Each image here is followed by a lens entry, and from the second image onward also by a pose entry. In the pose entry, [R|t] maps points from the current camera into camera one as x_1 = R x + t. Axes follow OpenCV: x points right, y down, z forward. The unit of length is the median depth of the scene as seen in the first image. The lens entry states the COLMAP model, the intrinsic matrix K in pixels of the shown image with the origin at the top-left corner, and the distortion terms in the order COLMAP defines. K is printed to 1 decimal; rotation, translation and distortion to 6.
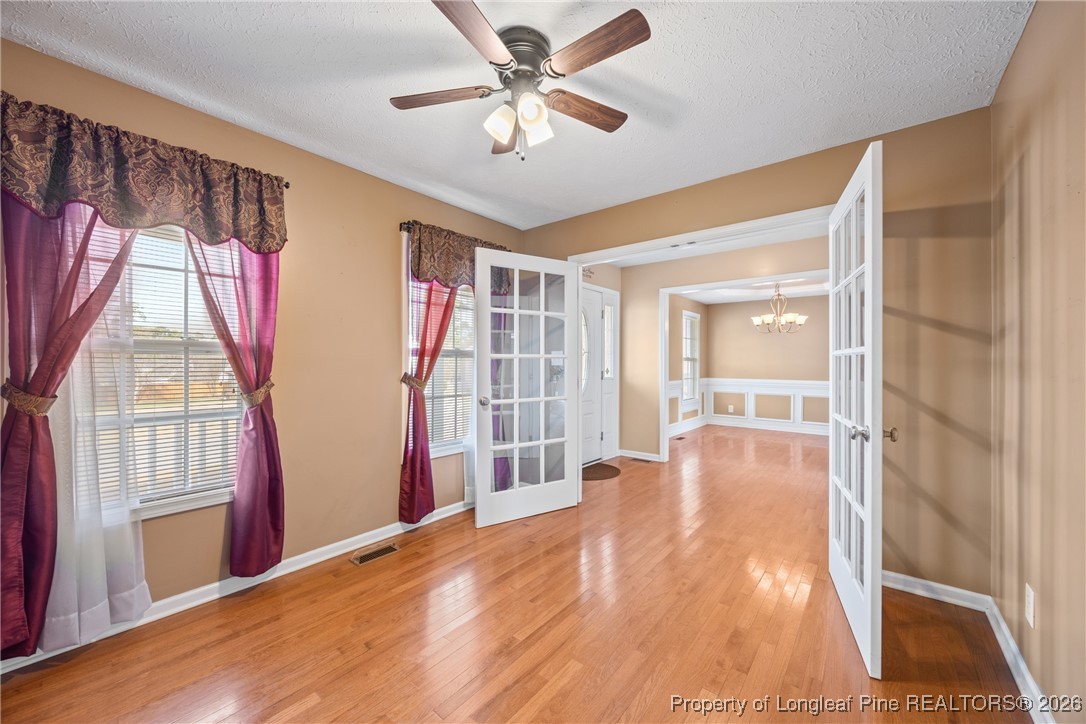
lens RADIAL K [[415.7, 0, 542.4], [0, 415.7, 363.7], [0, 0, 1]] dist [-0.002602, 0.000284]
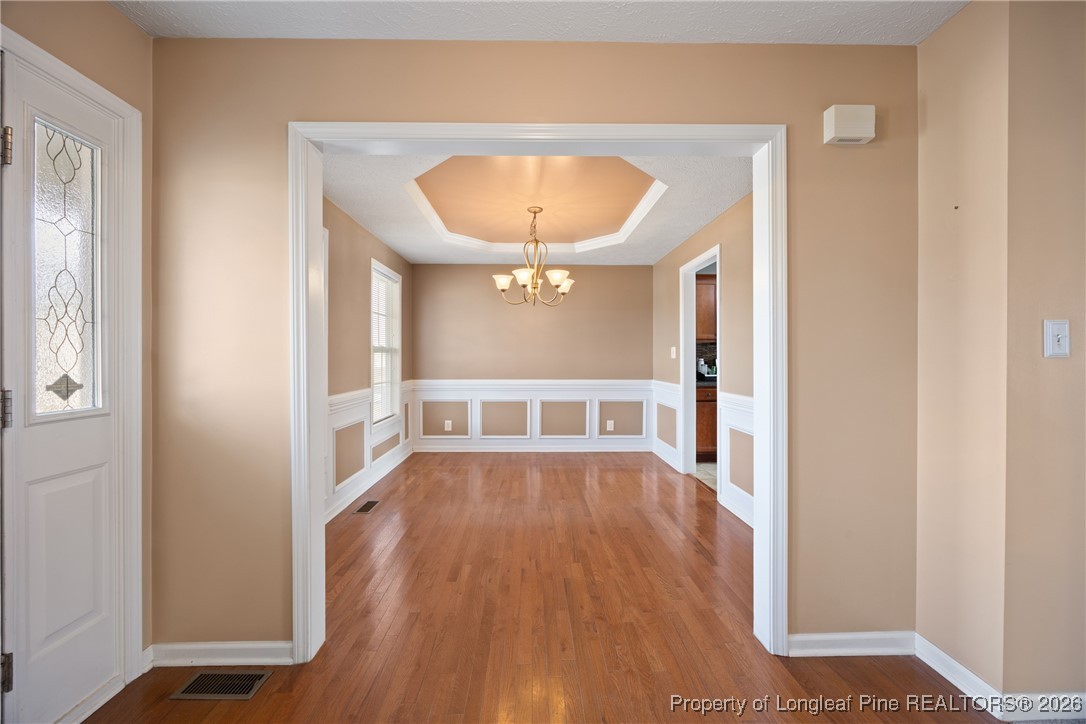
lens RADIAL K [[415.7, 0, 541.5], [0, 415.7, 359.5], [0, 0, 1]] dist [-0.002602, 0.000284]
pose [[0.763083, -0.005032, 0.646281, 0.146062], [0.000509, 0.999974, 0.007185, -0.000619], [-0.646301, -0.005154, 0.763065, 0.414952]]
